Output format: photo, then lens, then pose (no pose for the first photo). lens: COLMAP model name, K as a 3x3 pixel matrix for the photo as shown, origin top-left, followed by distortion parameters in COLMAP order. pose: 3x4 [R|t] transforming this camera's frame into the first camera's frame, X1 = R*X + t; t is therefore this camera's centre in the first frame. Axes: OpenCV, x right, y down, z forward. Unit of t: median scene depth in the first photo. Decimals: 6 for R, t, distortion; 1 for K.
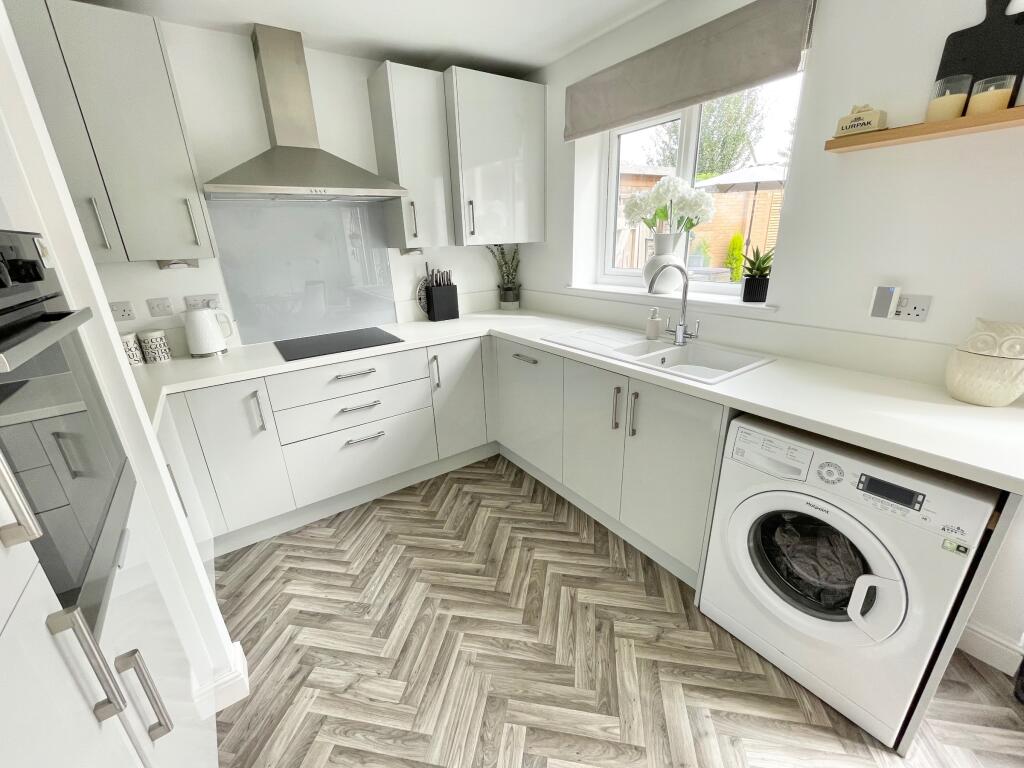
lens RADIAL K [[413.8, 0, 510.1], [0, 413.8, 382.5], [0, 0, 1]] dist [-0.003073, -0.000006]
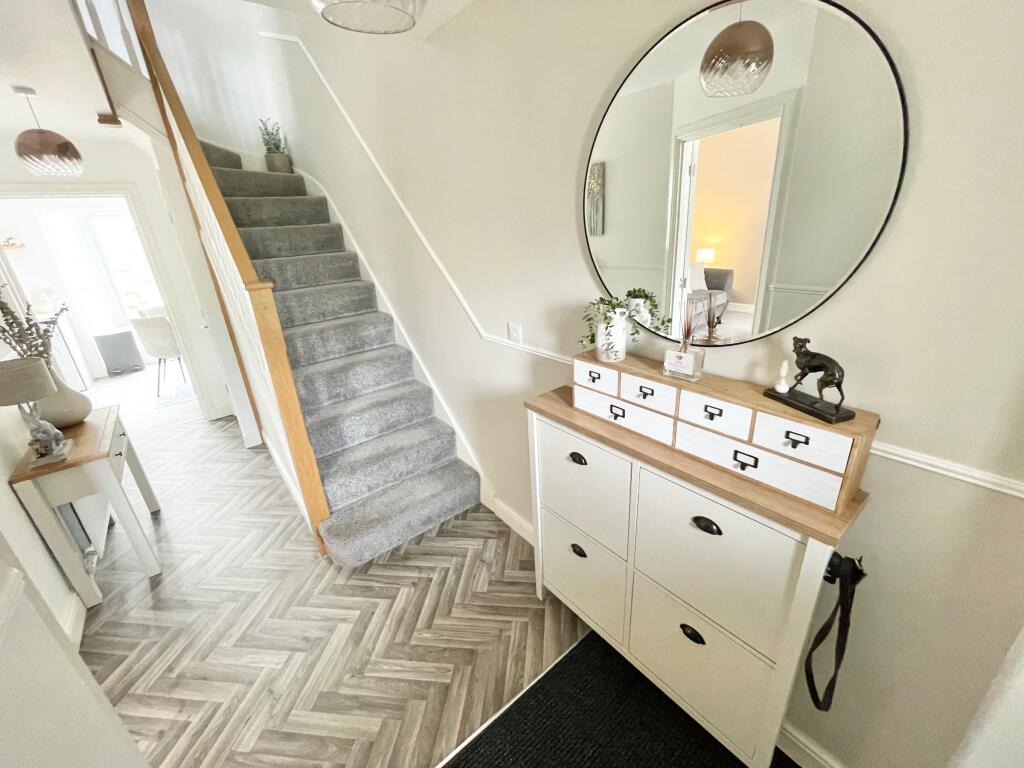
lens RADIAL K [[413.8, 0, 510.1], [0, 413.8, 382.5], [0, 0, 1]] dist [-0.003073, -0.000006]
pose [[0.066602, 0.385009, -0.920507, 0.772109], [-0.280671, 0.892532, 0.353001, -0.420976], [0.957490, 0.234849, 0.167506, 0.685189]]
